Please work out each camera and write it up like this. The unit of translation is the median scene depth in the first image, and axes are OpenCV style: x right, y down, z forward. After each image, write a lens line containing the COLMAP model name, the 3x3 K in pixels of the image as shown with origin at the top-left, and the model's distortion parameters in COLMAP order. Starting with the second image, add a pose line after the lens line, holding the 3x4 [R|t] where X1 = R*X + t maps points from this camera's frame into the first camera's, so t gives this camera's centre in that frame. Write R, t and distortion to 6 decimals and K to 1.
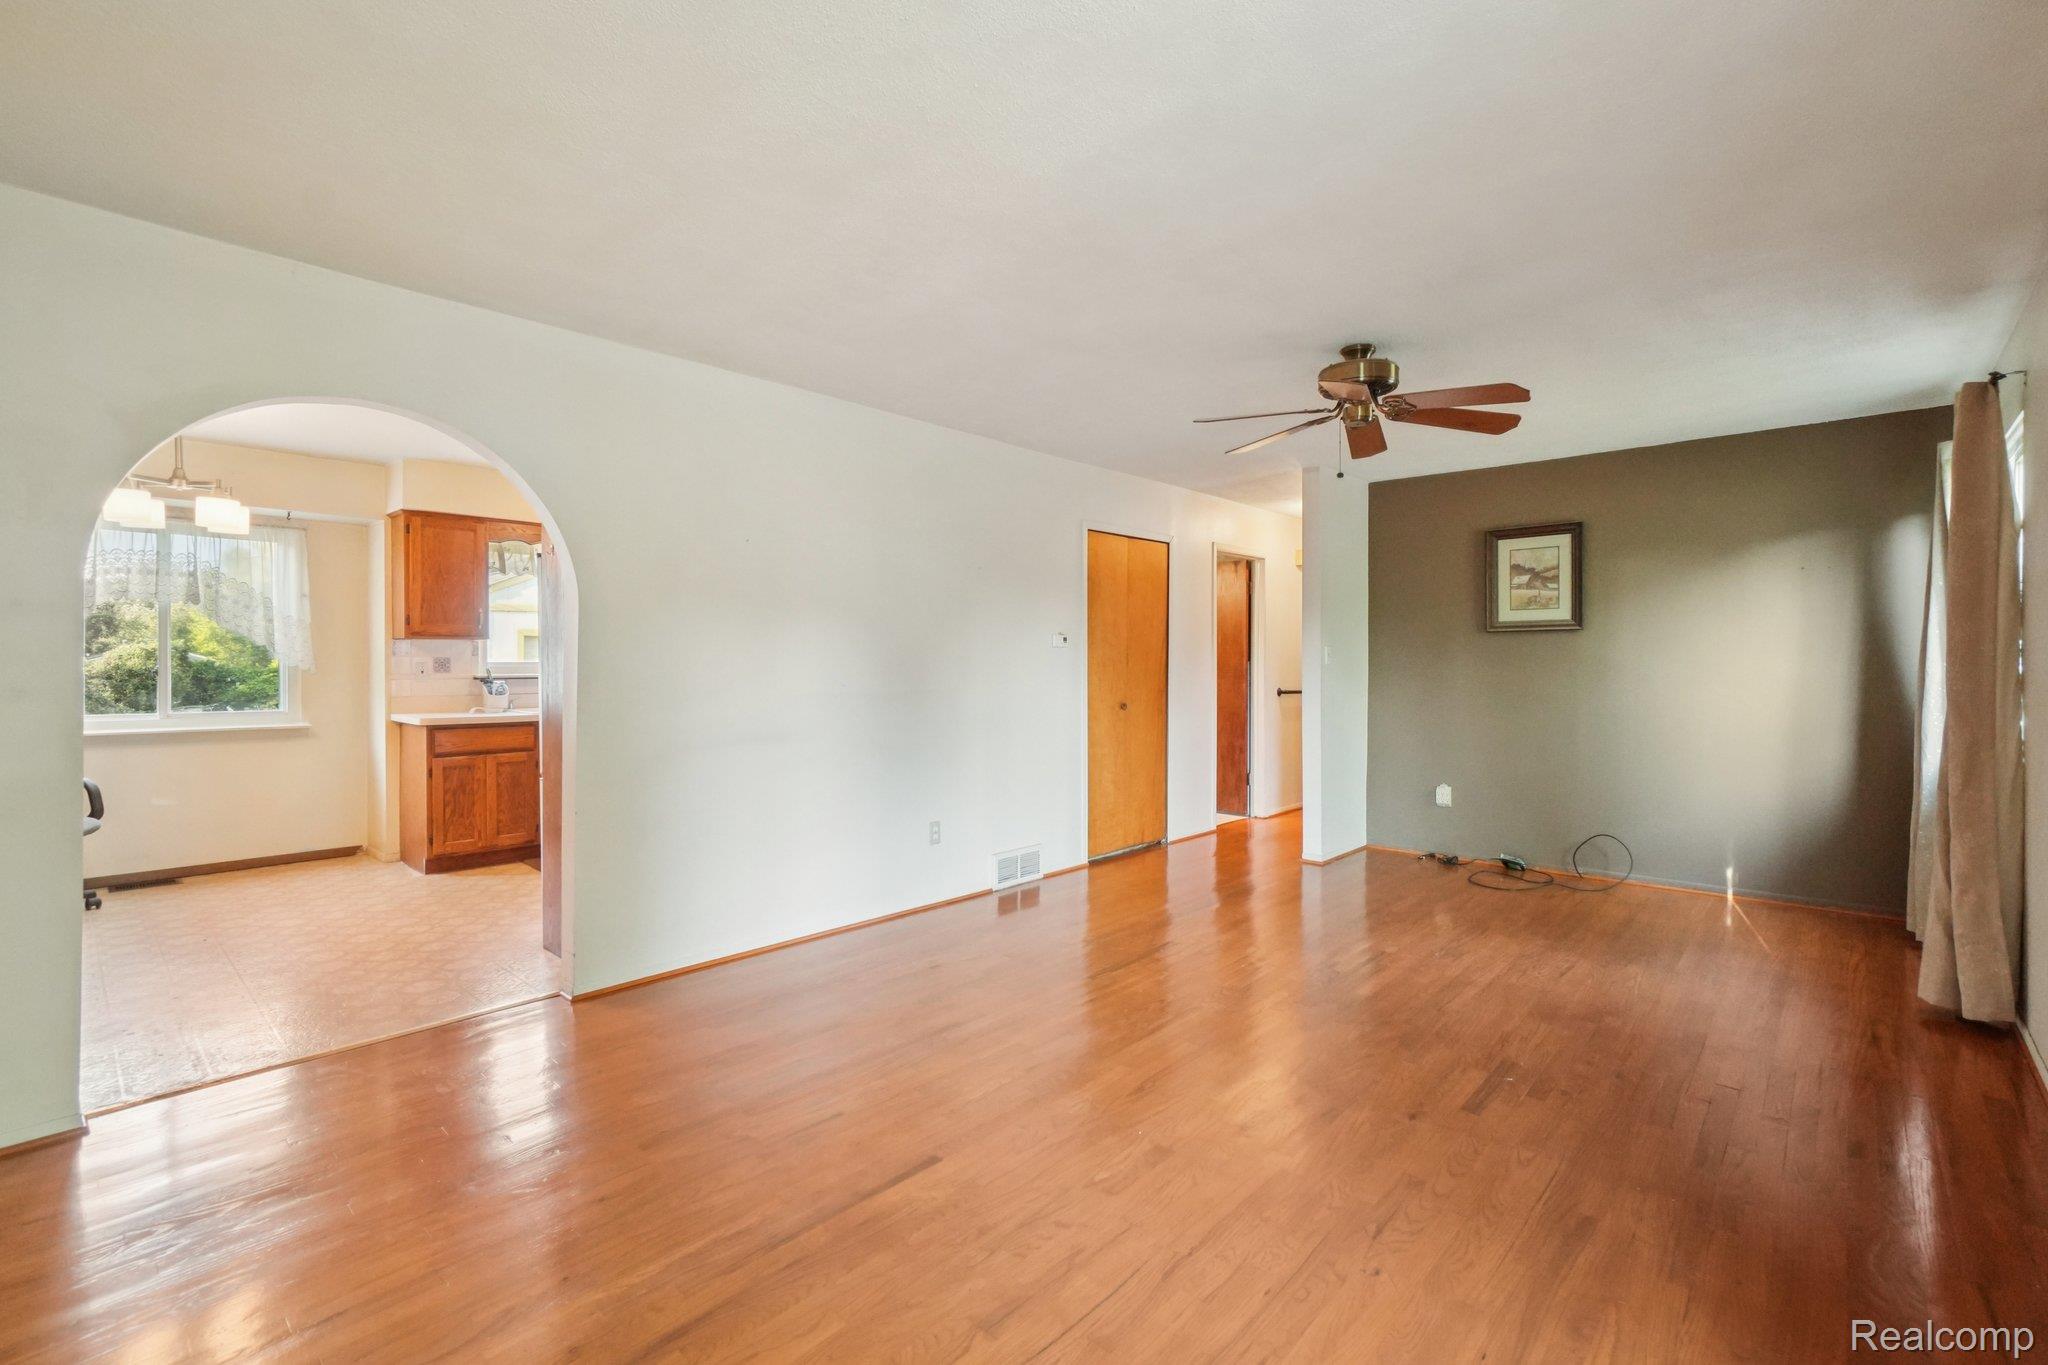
lens RADIAL K [[908.4, 0, 1031.8], [0, 908.4, 671.4], [0, 0, 1]] dist [-0.000065, 0.000166]
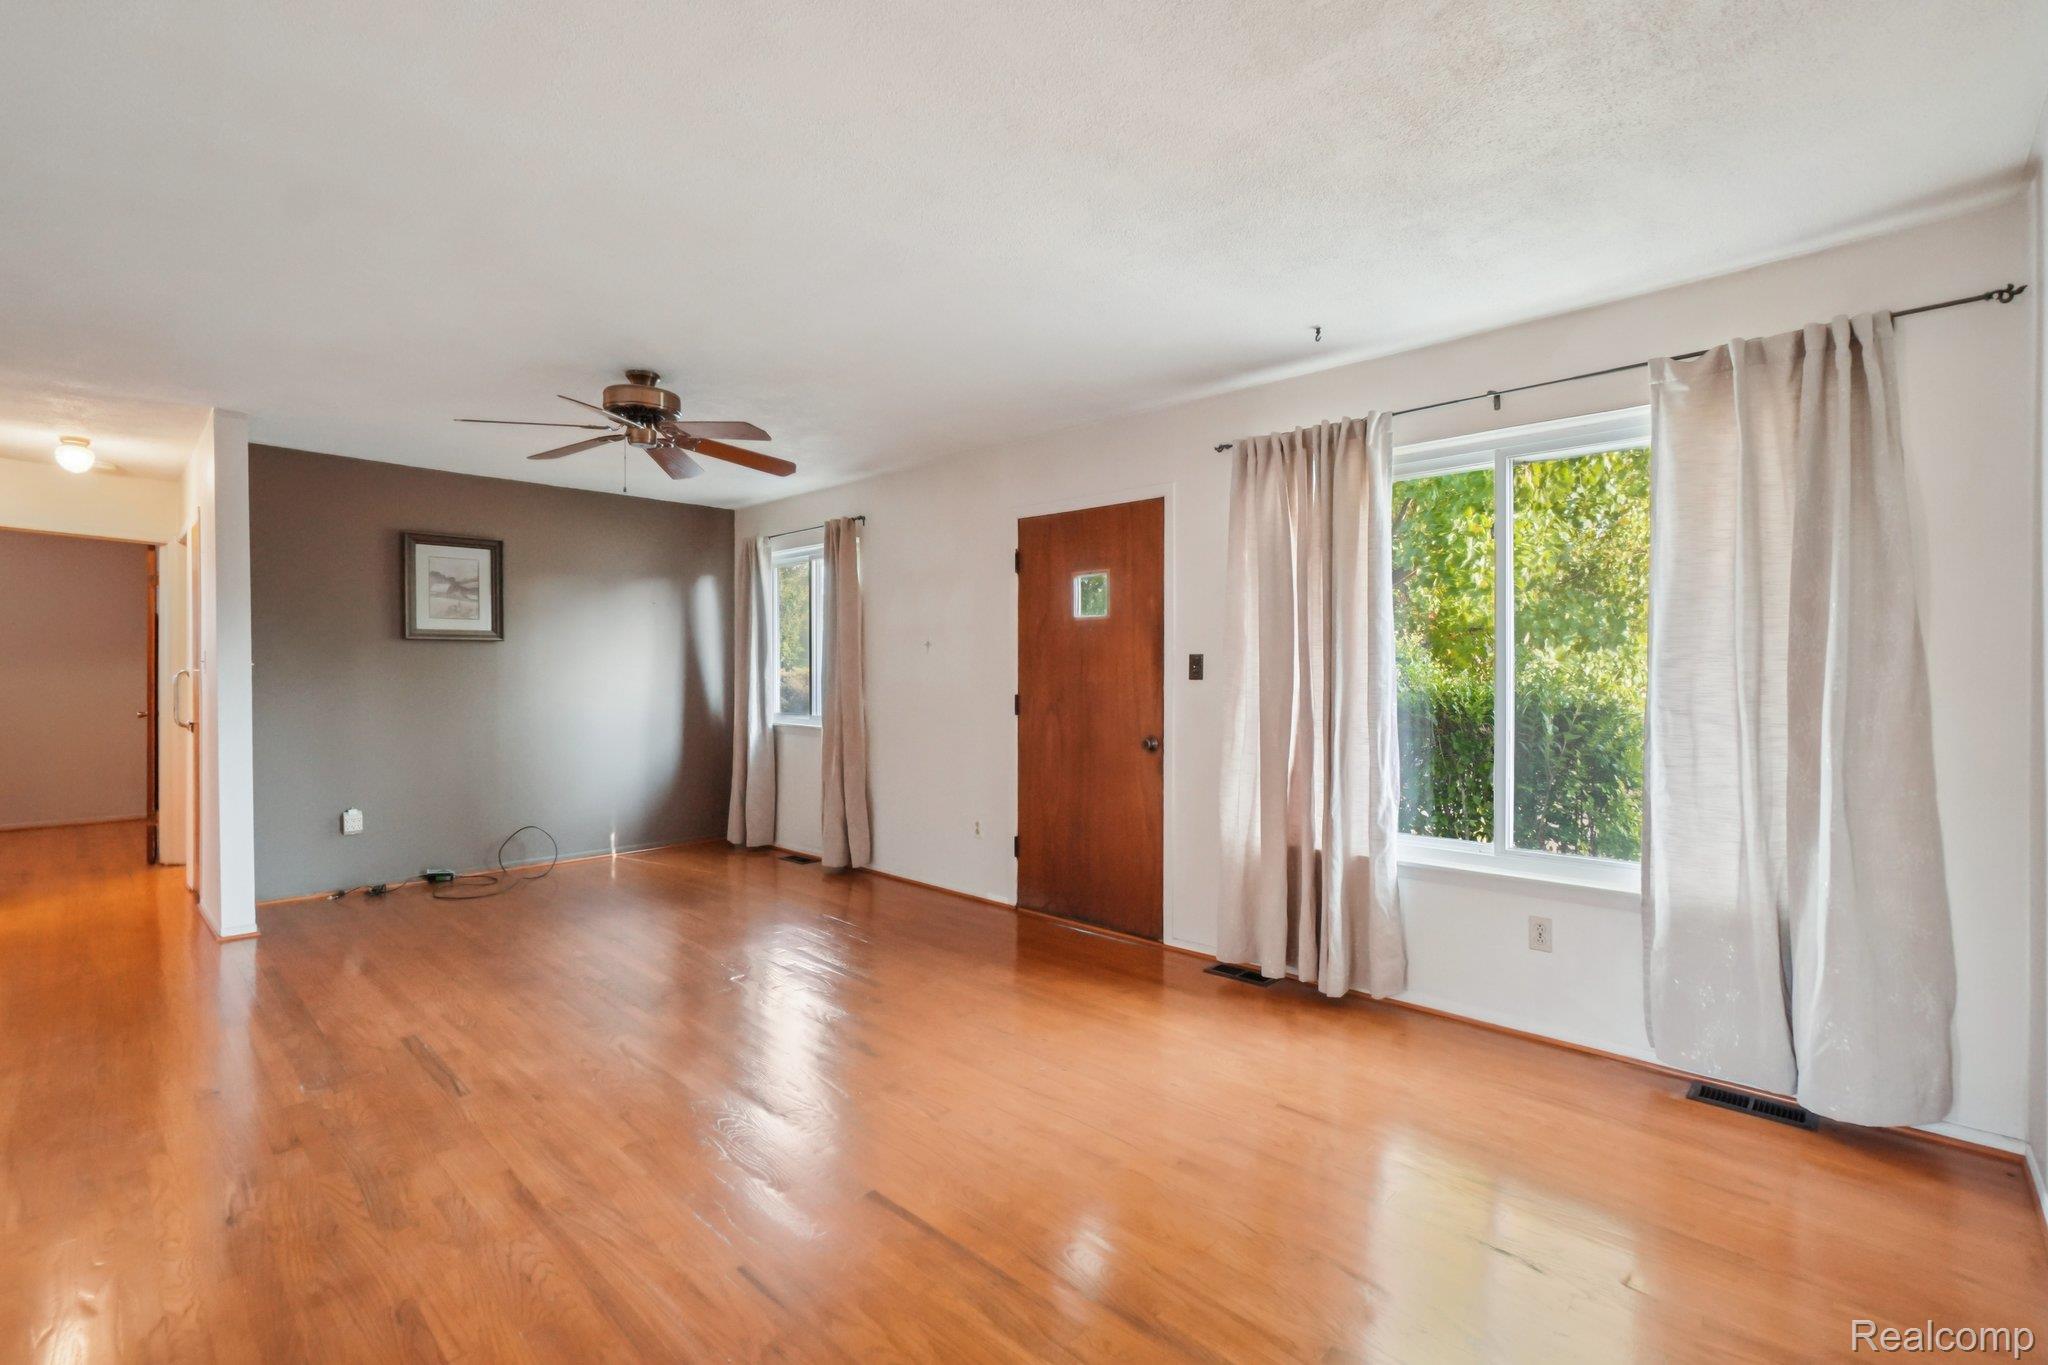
lens RADIAL K [[908.4, 0, 1031.8], [0, 908.4, 671.4], [0, 0, 1]] dist [-0.000065, 0.000166]
pose [[0.026834, 0.000441, 0.999640, -0.442707], [0.006719, 0.999977, -0.000622, -0.004963], [-0.999617, 0.006733, 0.026830, 0.336069]]
